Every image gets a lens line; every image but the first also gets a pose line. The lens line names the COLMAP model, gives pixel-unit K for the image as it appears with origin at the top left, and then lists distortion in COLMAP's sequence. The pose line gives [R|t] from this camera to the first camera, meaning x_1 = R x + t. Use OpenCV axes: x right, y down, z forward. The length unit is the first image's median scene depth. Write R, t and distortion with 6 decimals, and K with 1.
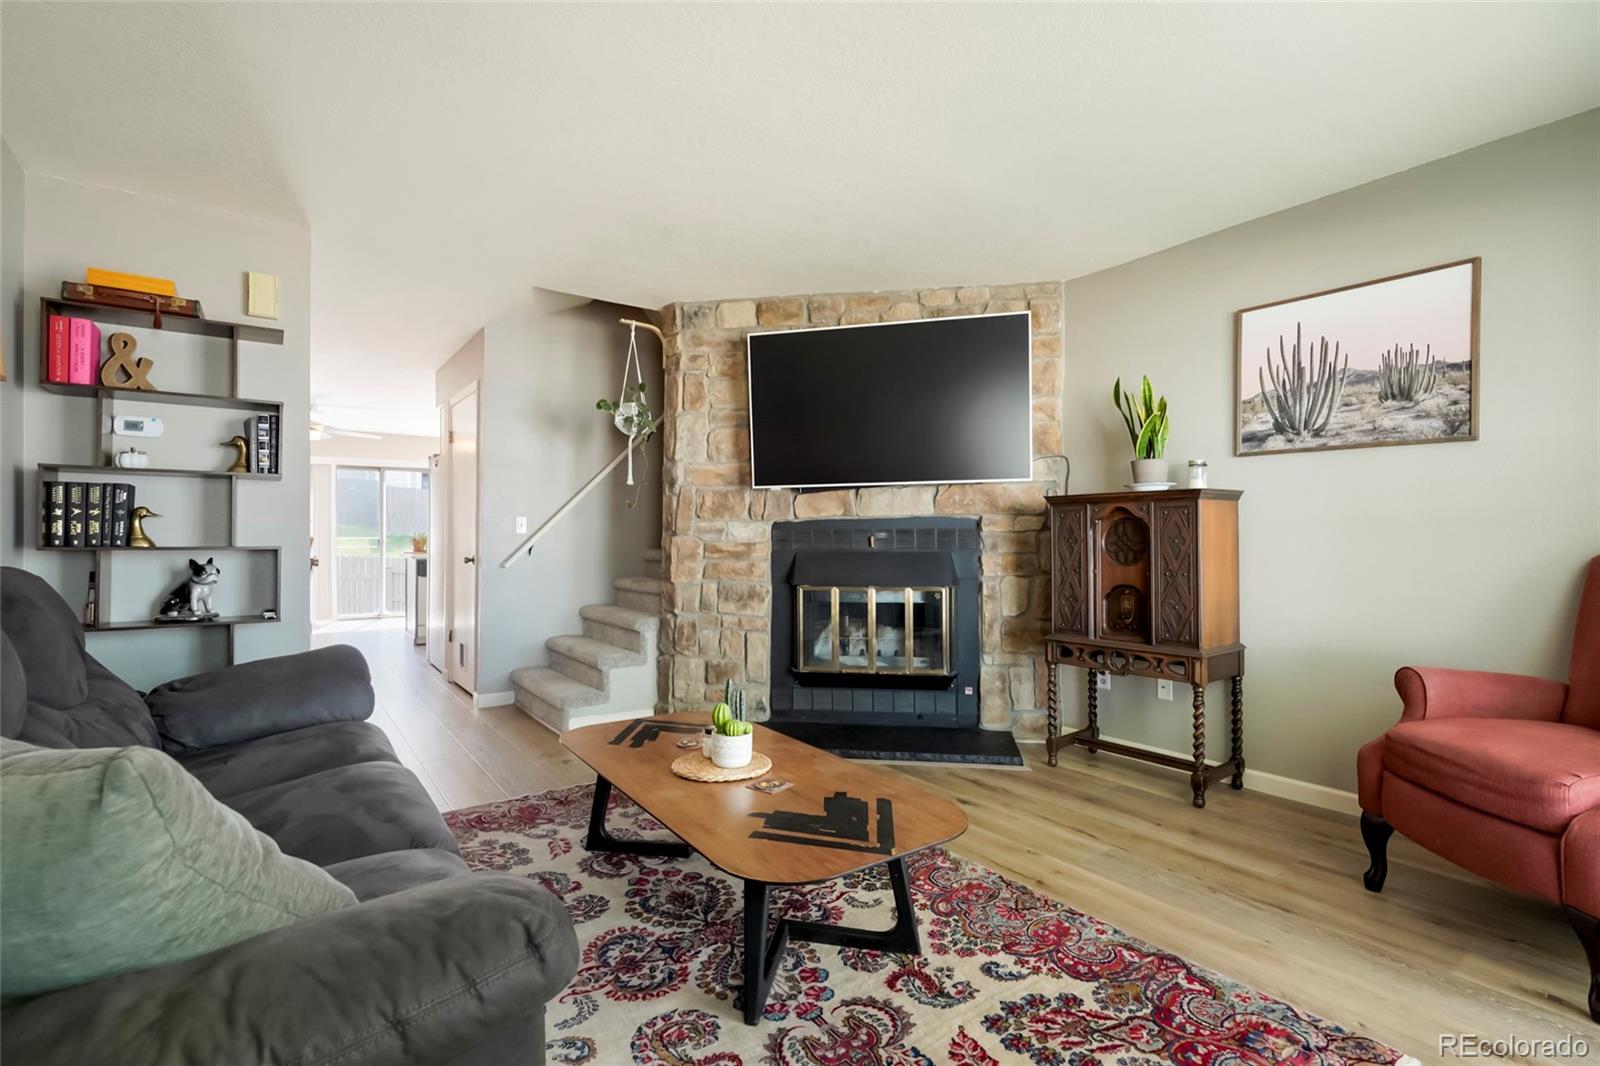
lens RADIAL K [[739.5, 0, 803.7], [0, 739.5, 534.0], [0, 0, 1]] dist [0.002153, 0.002506]
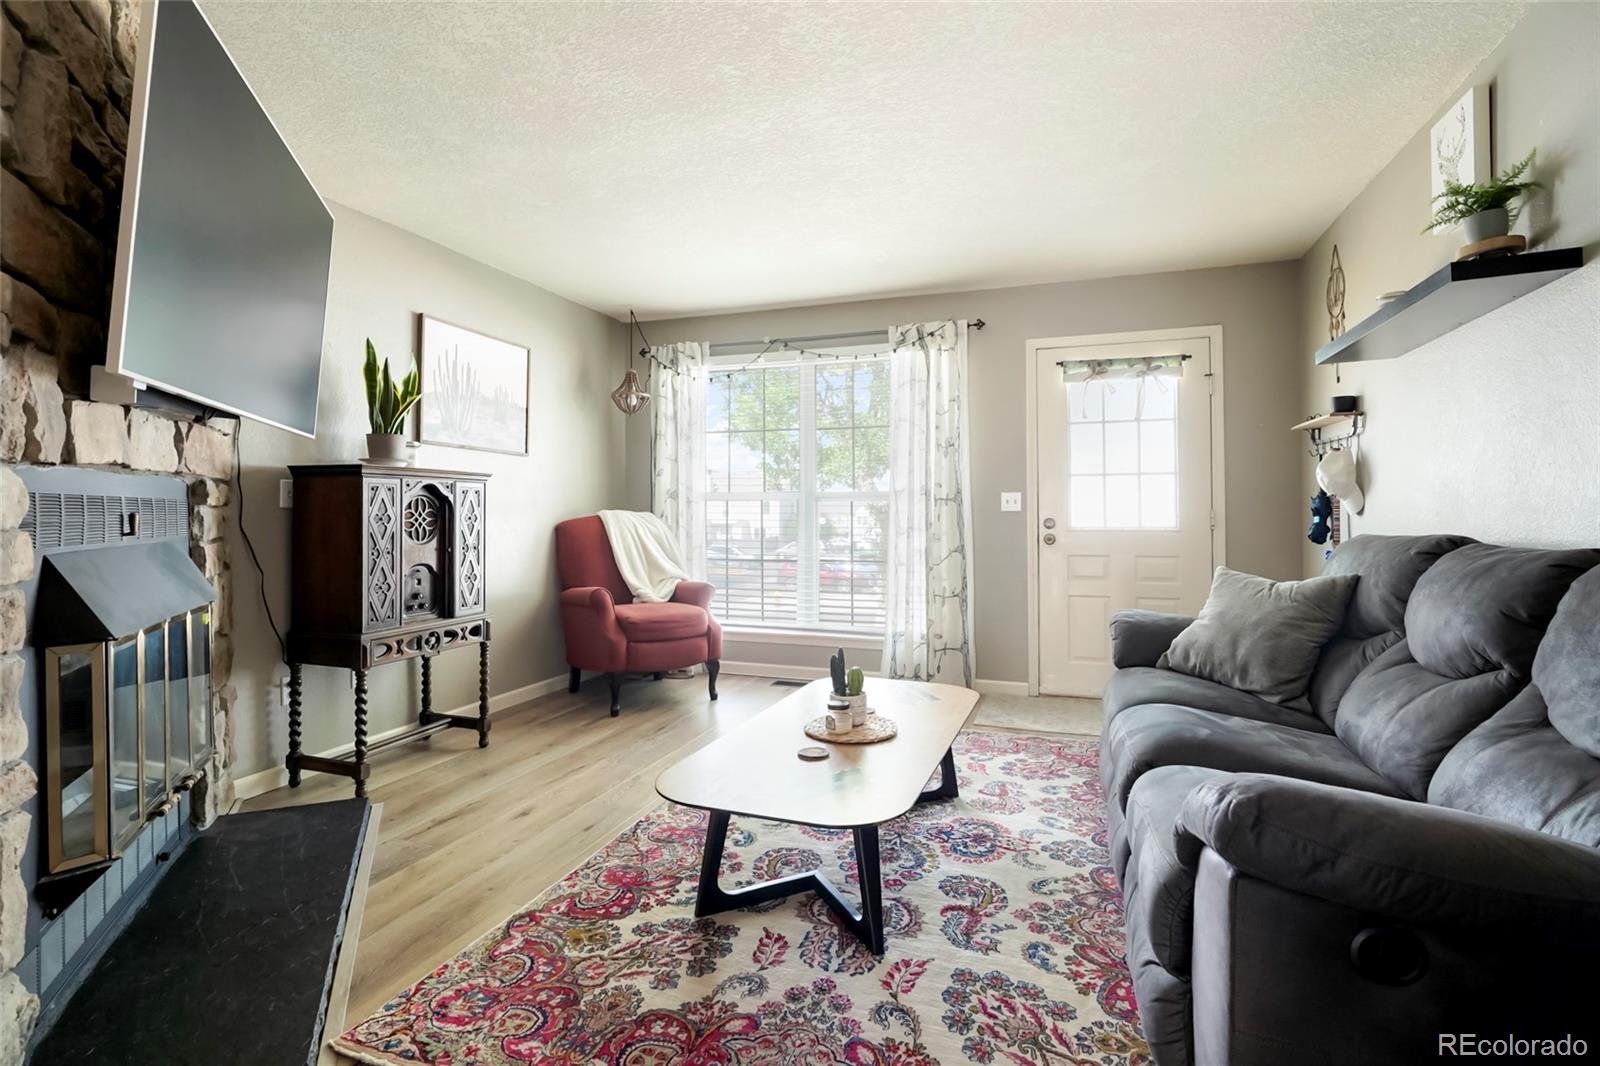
lens RADIAL K [[739.5, 0, 802.5], [0, 739.5, 504.5], [0, 0, 1]] dist [0.002153, 0.002506]
pose [[-0.562693, 0.014561, 0.826538, -0.791491], [-0.003202, 0.999799, -0.019794, 0.011361], [-0.826660, -0.013784, -0.562533, 1.379311]]
